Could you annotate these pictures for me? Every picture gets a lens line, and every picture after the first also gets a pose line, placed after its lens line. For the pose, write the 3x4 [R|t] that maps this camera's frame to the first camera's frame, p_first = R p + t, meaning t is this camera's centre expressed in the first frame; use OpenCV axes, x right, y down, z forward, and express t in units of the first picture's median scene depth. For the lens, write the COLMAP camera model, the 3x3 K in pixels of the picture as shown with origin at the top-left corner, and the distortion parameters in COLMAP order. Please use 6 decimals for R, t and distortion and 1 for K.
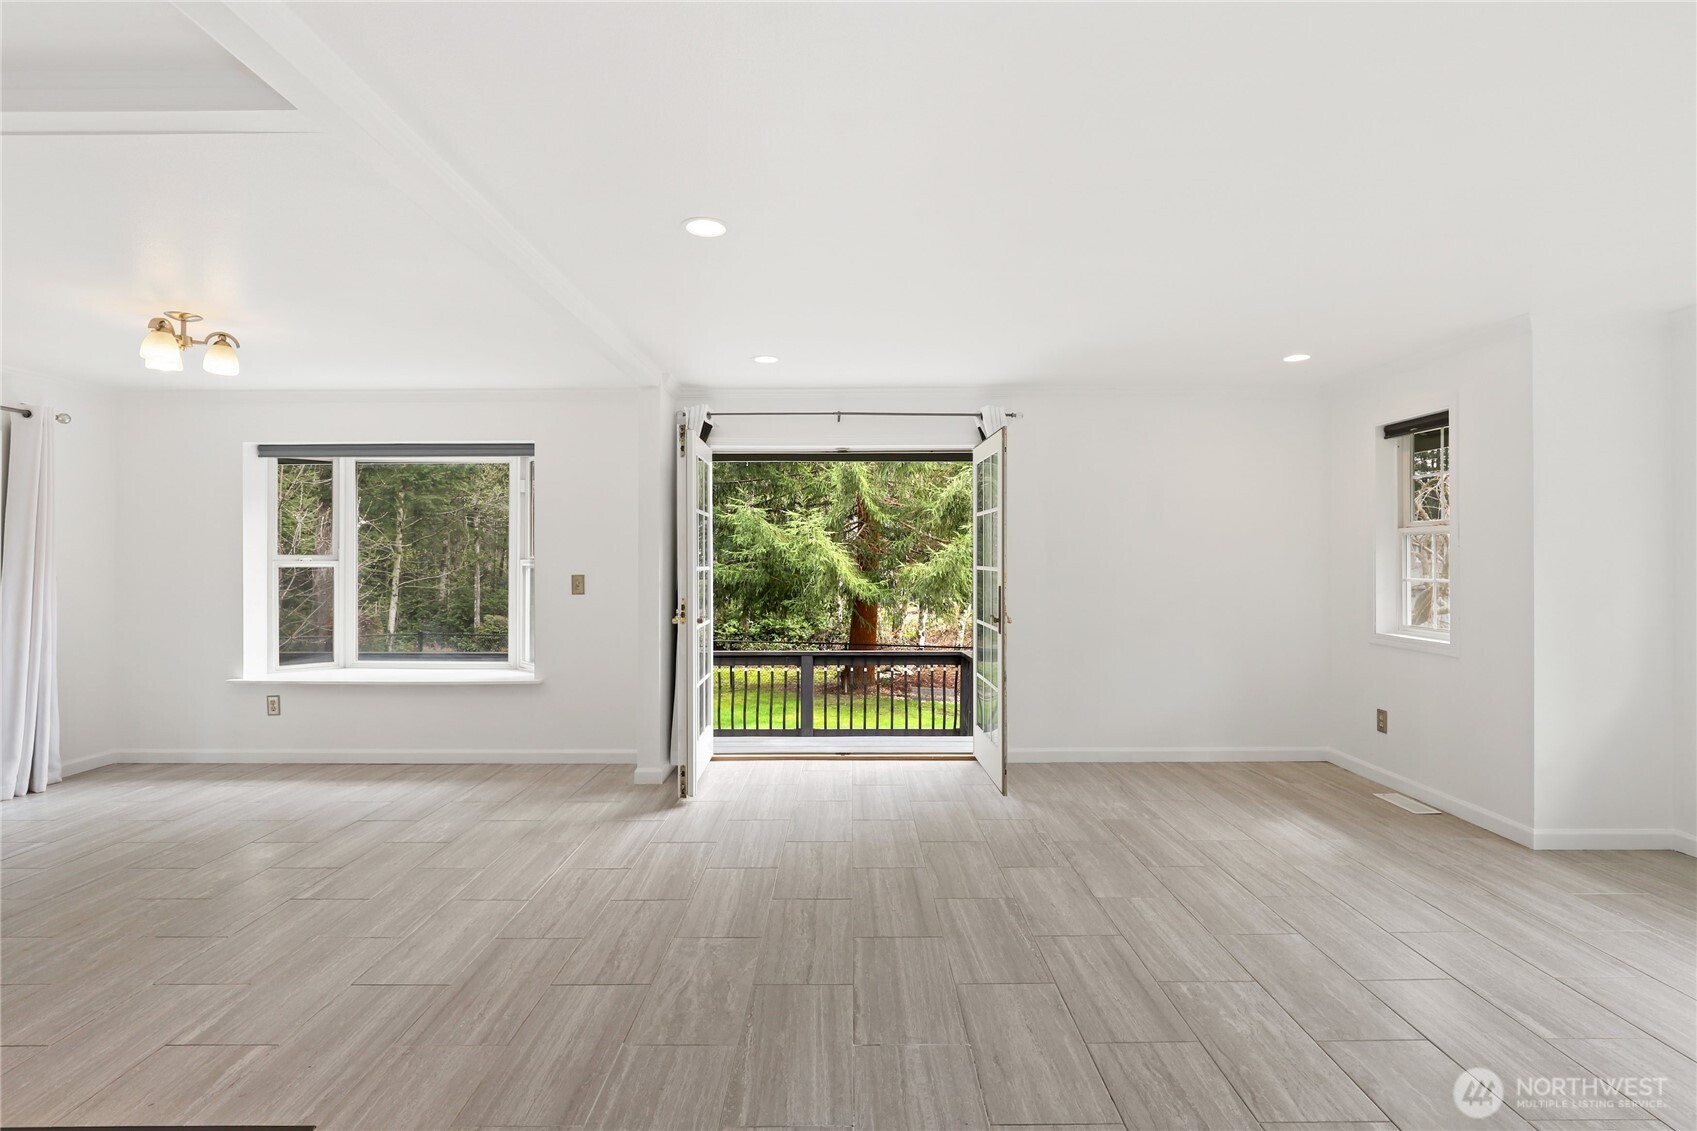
lens RADIAL K [[795.8, 0, 851.3], [0, 795.8, 561.7], [0, 0, 1]] dist [-0.019391, 0.003280]
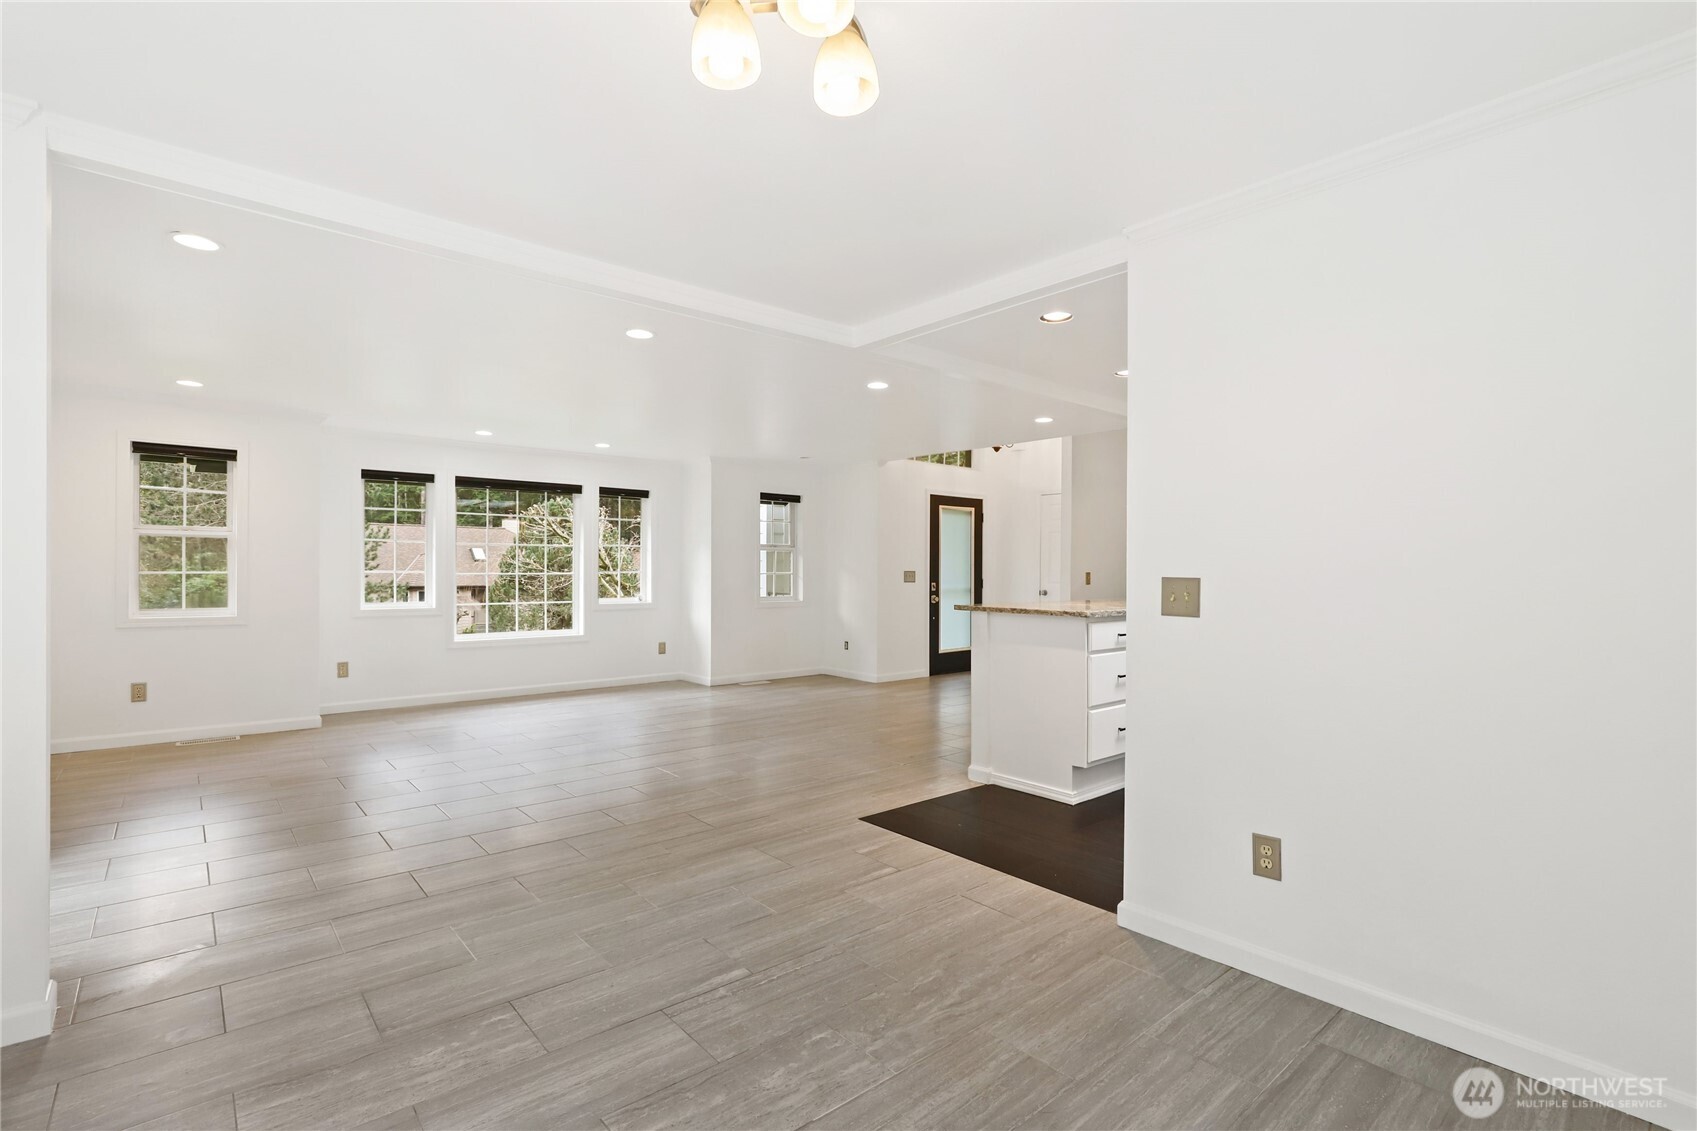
lens RADIAL K [[795.8, 0, 848.9], [0, 795.8, 567.0], [0, 0, 1]] dist [-0.019391, 0.003280]
pose [[-0.645533, -0.000672, 0.763732, -1.359636], [-0.000270, 1.000000, 0.000652, 0.020770], [-0.763732, 0.000215, -0.645533, 1.417239]]
